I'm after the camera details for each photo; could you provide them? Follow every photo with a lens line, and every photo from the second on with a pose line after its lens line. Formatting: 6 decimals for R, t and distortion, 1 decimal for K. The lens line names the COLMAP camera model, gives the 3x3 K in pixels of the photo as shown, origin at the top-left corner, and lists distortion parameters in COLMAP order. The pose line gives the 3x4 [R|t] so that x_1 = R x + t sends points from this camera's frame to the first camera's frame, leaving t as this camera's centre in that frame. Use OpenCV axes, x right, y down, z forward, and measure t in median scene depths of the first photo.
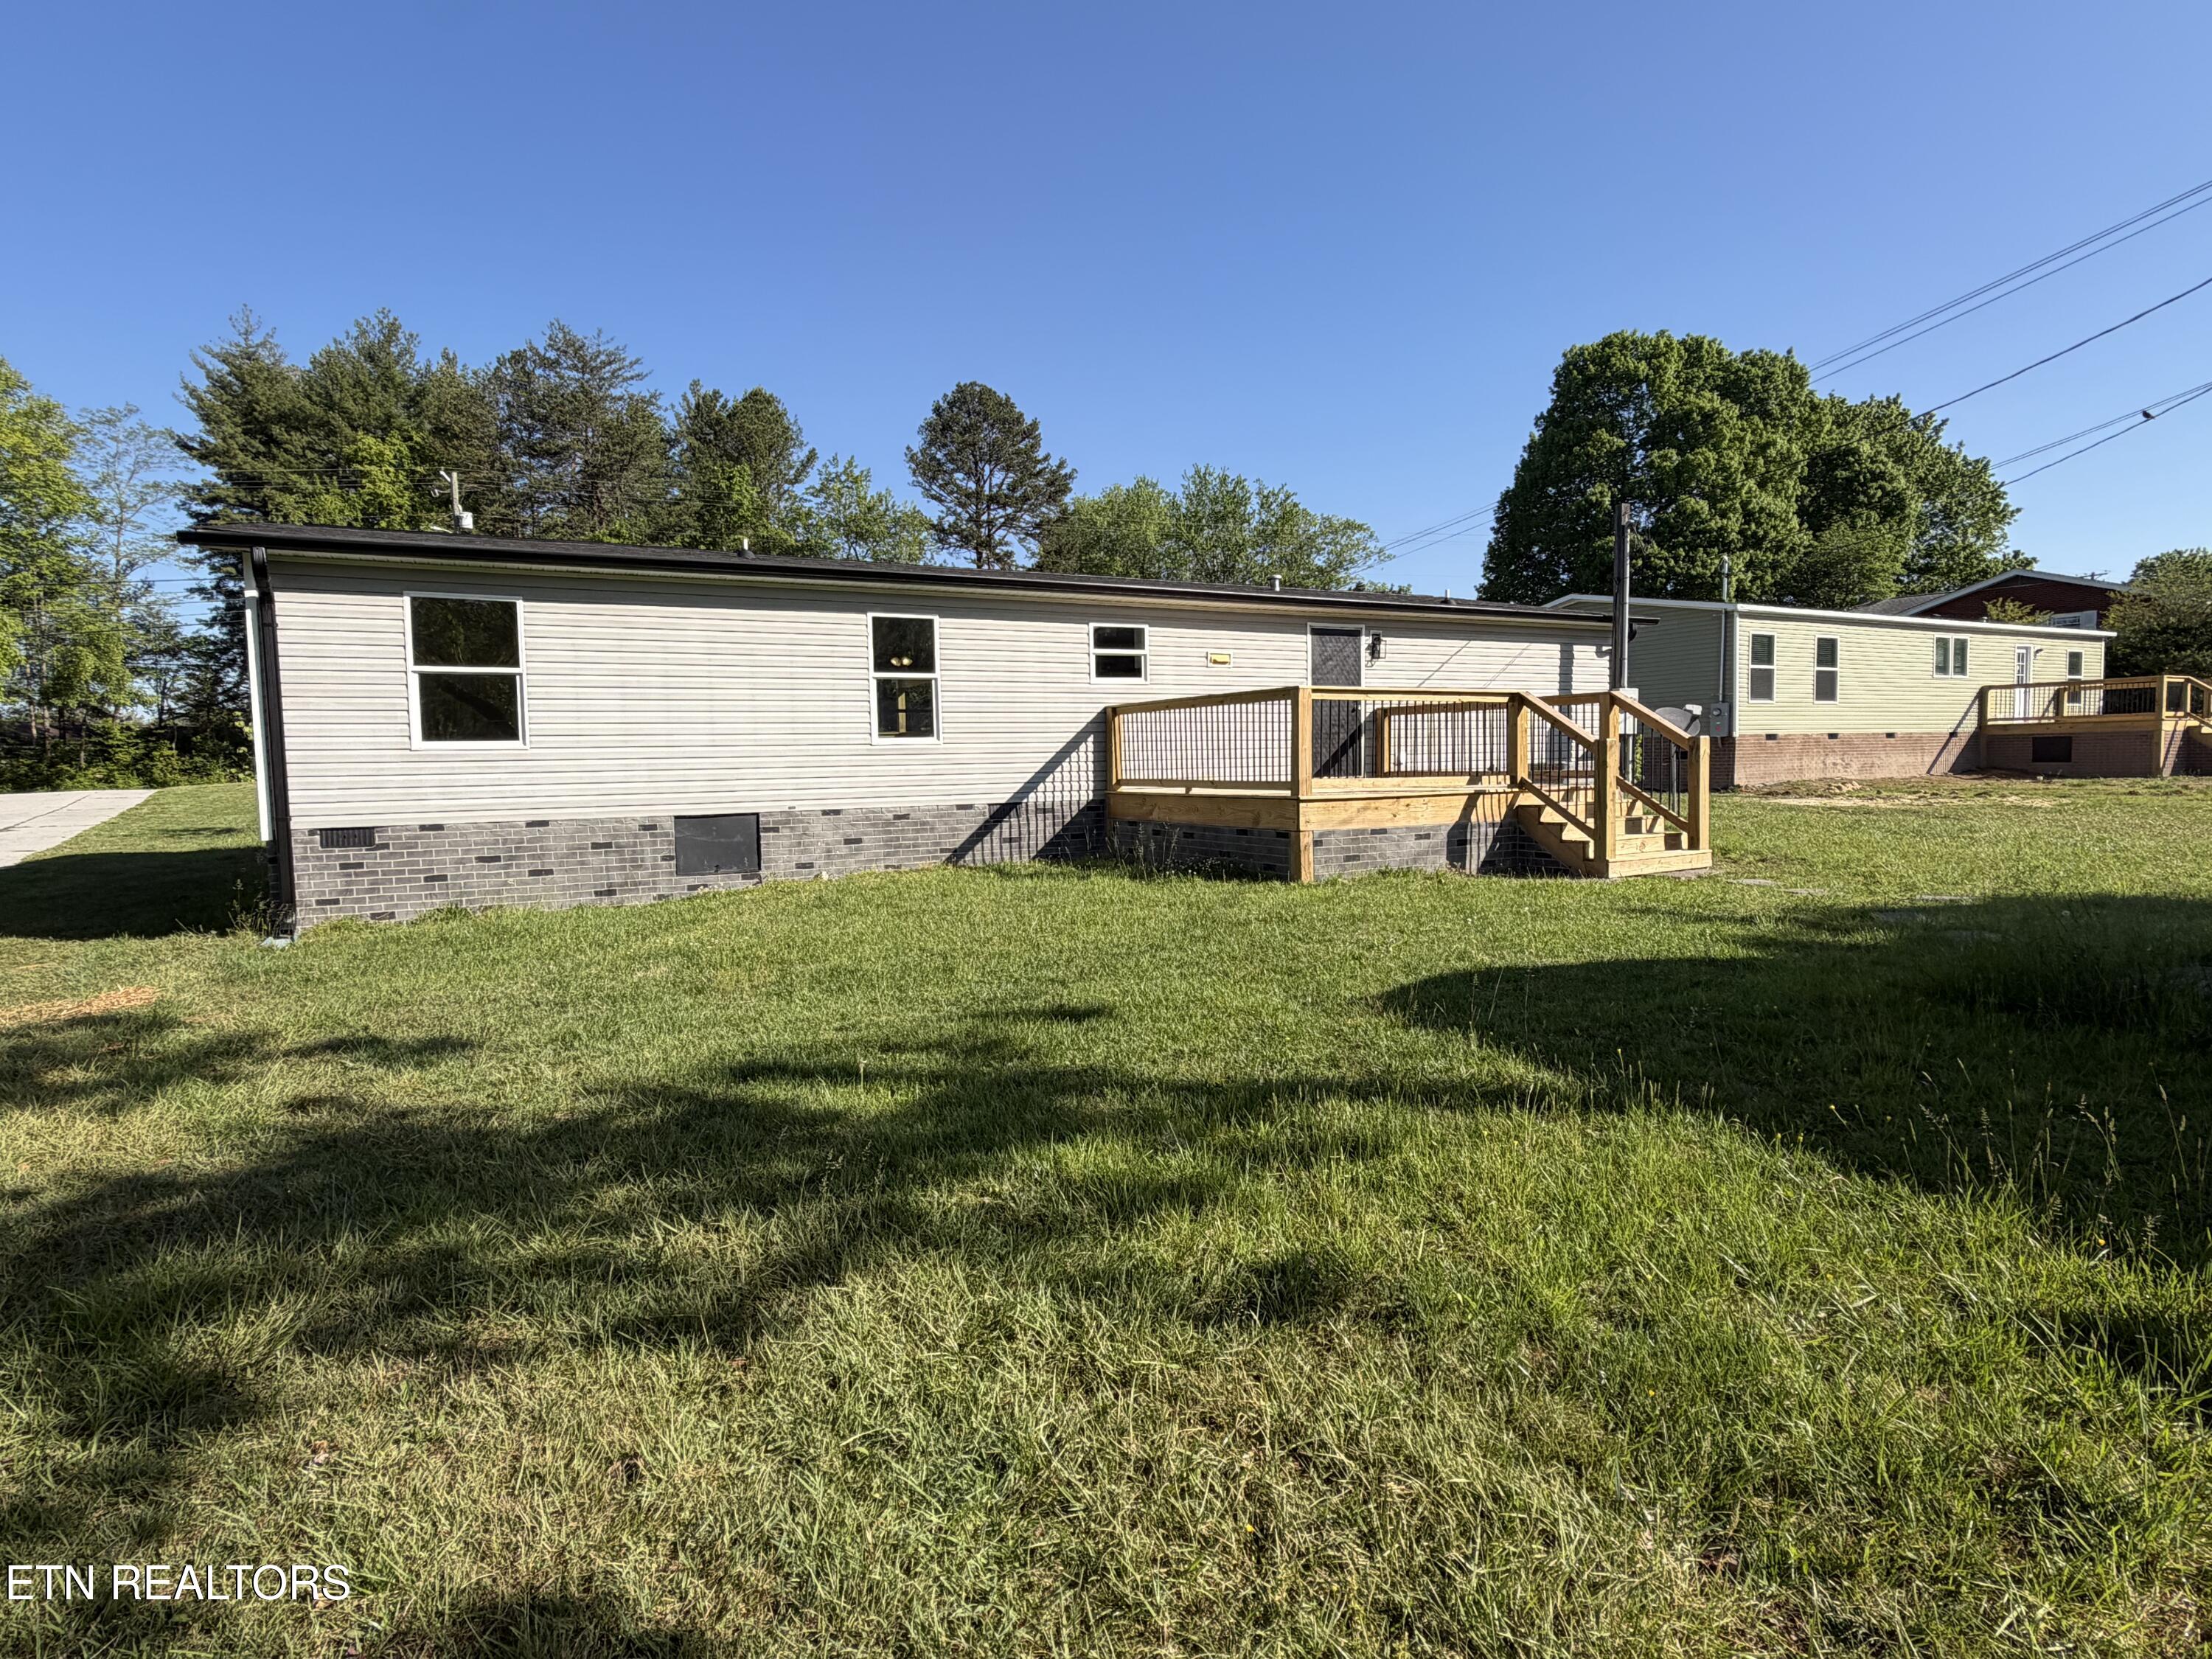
lens RADIAL K [[1160.7, 0, 1106.0], [0, 1160.7, 829.5], [0, 0, 1]] dist [-0.000113, 0.000248]
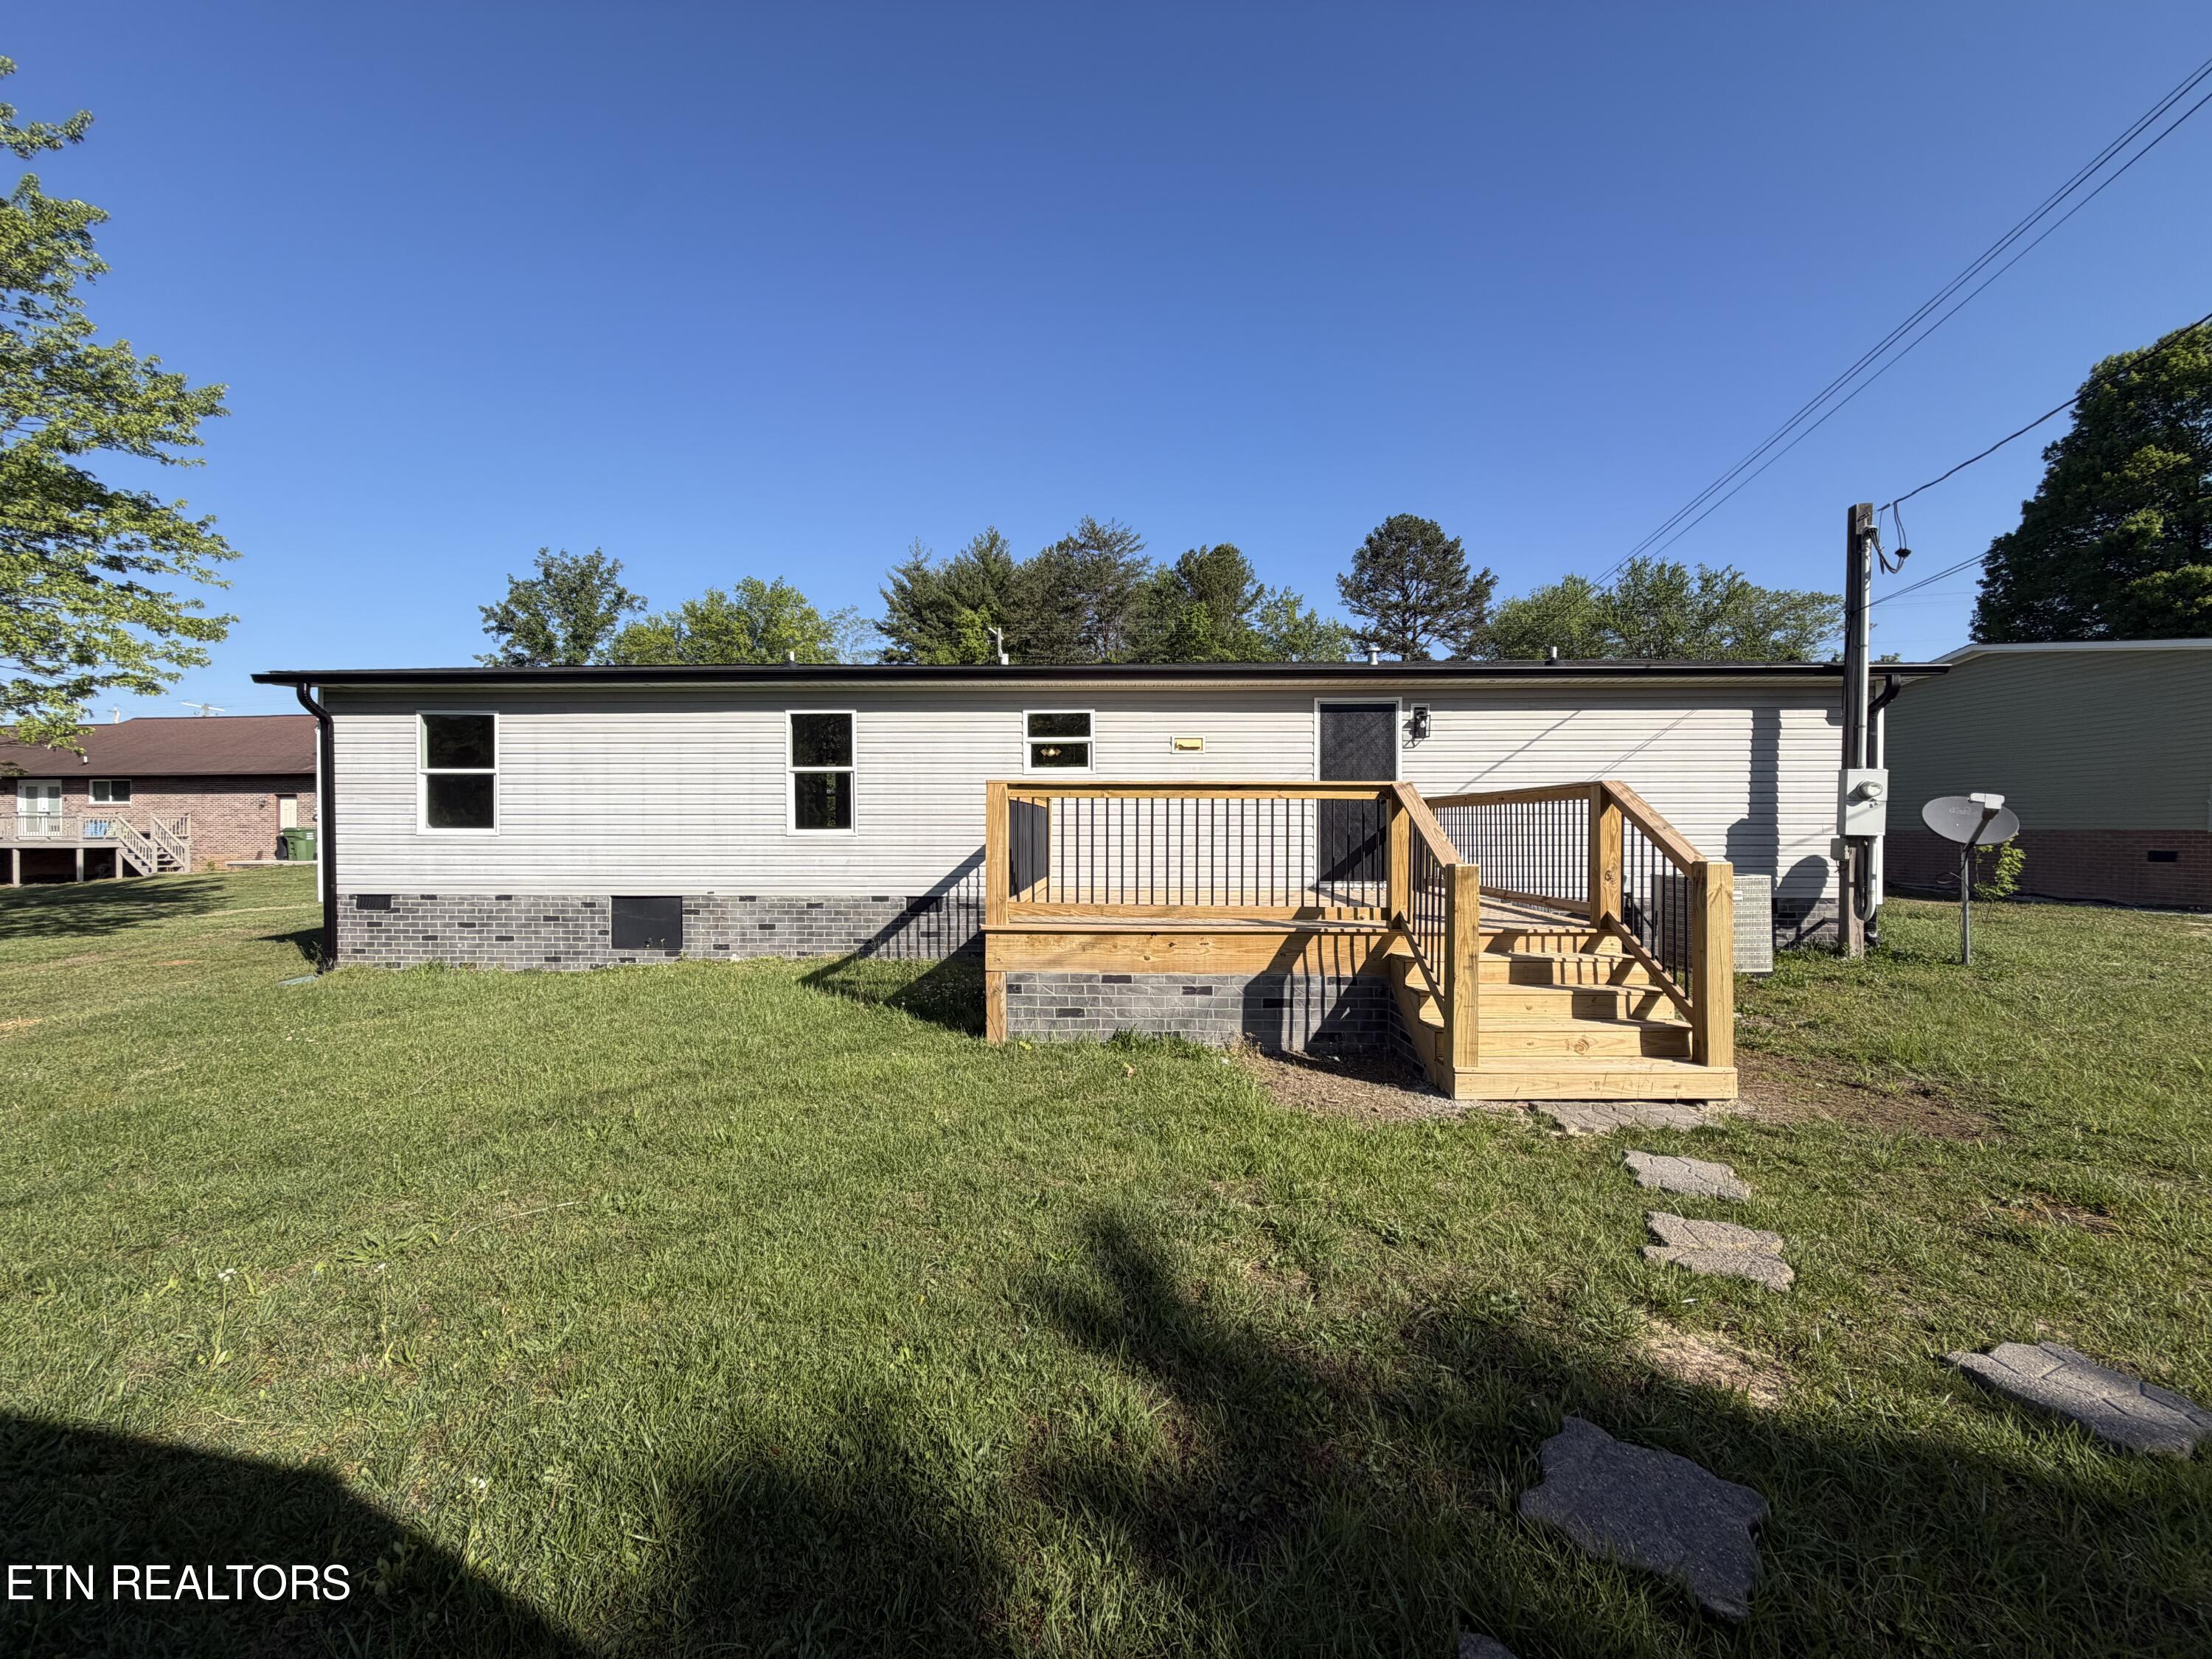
lens RADIAL K [[876.6, 0, 1101.9], [0, 876.6, 833.0], [0, 0, 1]] dist [0.000401, 0.000347]
pose [[0.865471, 0.024262, -0.500372, 0.406260], [-0.047963, 0.998251, -0.034556, -0.056926], [0.498659, 0.053907, 0.865121, 0.422490]]
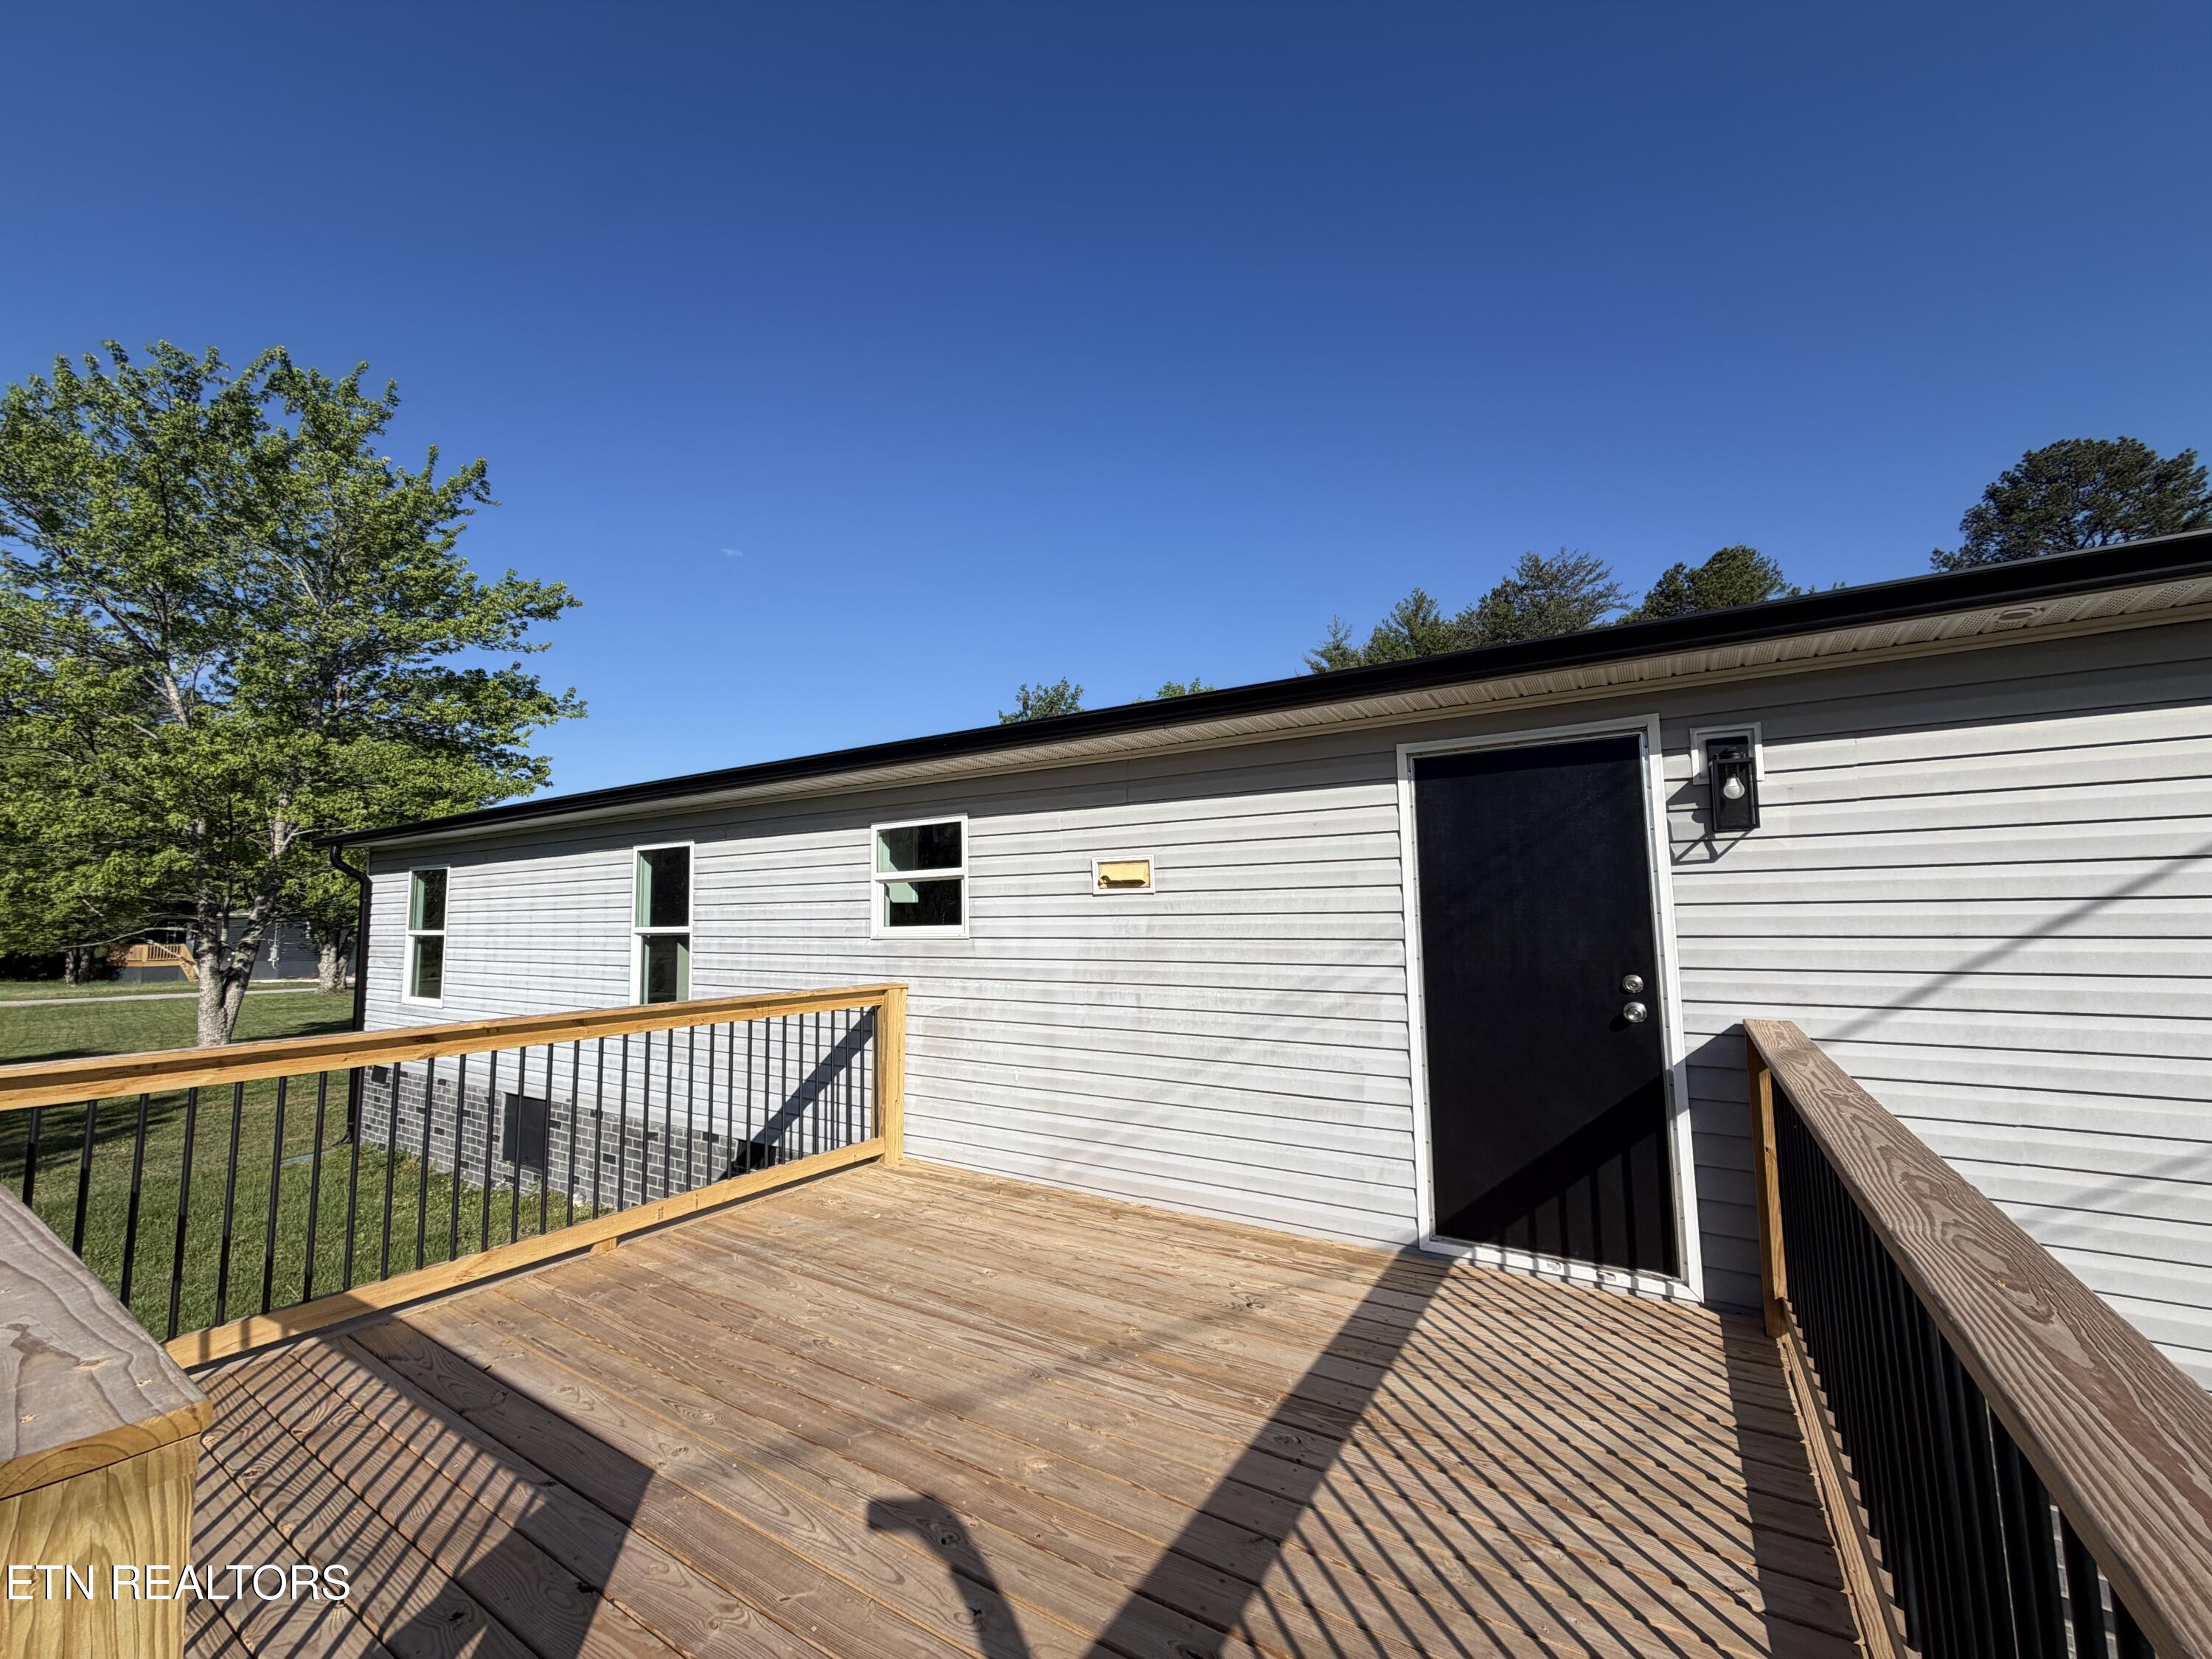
lens RADIAL K [[876.6, 0, 1101.9], [0, 876.6, 833.0], [0, 0, 1]] dist [0.000401, 0.000347]
pose [[0.481990, -0.068957, -0.873459, 0.392760], [-0.049497, 0.993163, -0.105720, -0.138345], [0.874778, 0.094189, 0.475282, 0.910787]]
